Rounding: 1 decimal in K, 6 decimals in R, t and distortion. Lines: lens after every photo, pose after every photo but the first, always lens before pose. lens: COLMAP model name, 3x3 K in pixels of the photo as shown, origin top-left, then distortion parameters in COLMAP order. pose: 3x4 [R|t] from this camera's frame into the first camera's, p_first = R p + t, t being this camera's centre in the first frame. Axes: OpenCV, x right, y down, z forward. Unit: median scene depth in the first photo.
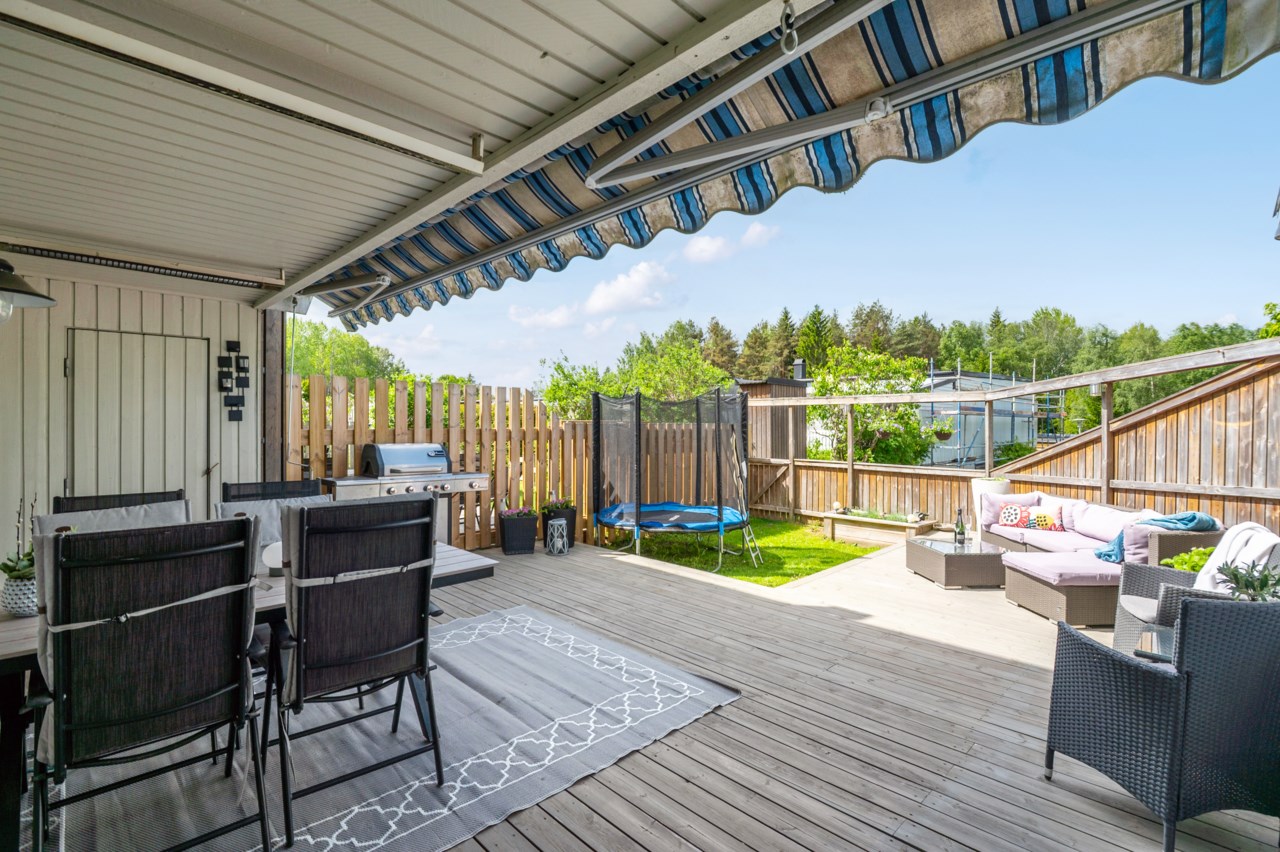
lens RADIAL K [[594.4, 0, 642.6], [0, 594.4, 424.2], [0, 0, 1]] dist [-0.000156, 0.000173]
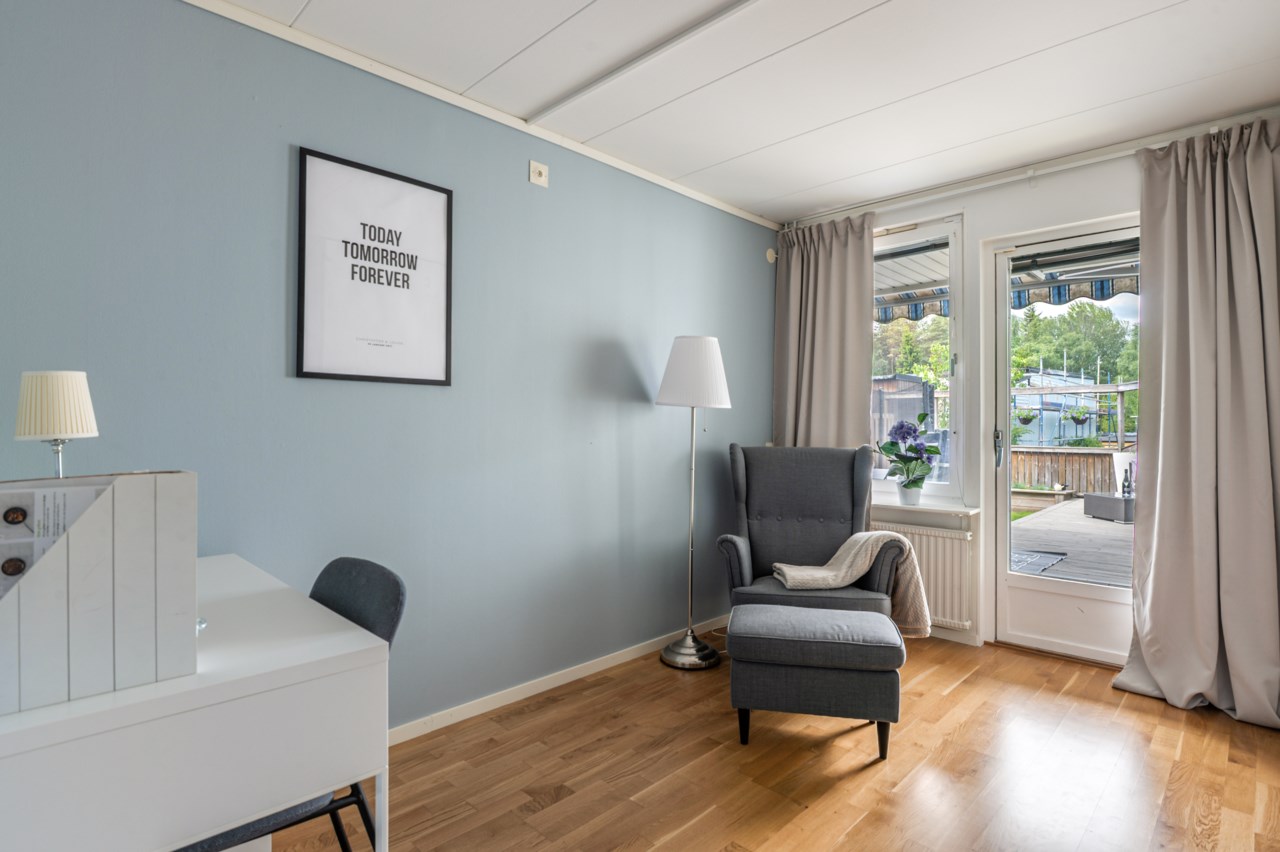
lens RADIAL K [[649.7, 0, 634.9], [0, 649.7, 424.6], [0, 0, 1]] dist [0.006028, 0.000522]
pose [[0.999988, 0.001618, 0.004612, -0.412236], [-0.001608, 0.999996, -0.002147, 0.031579], [-0.004616, 0.002139, 0.999987, -0.329649]]
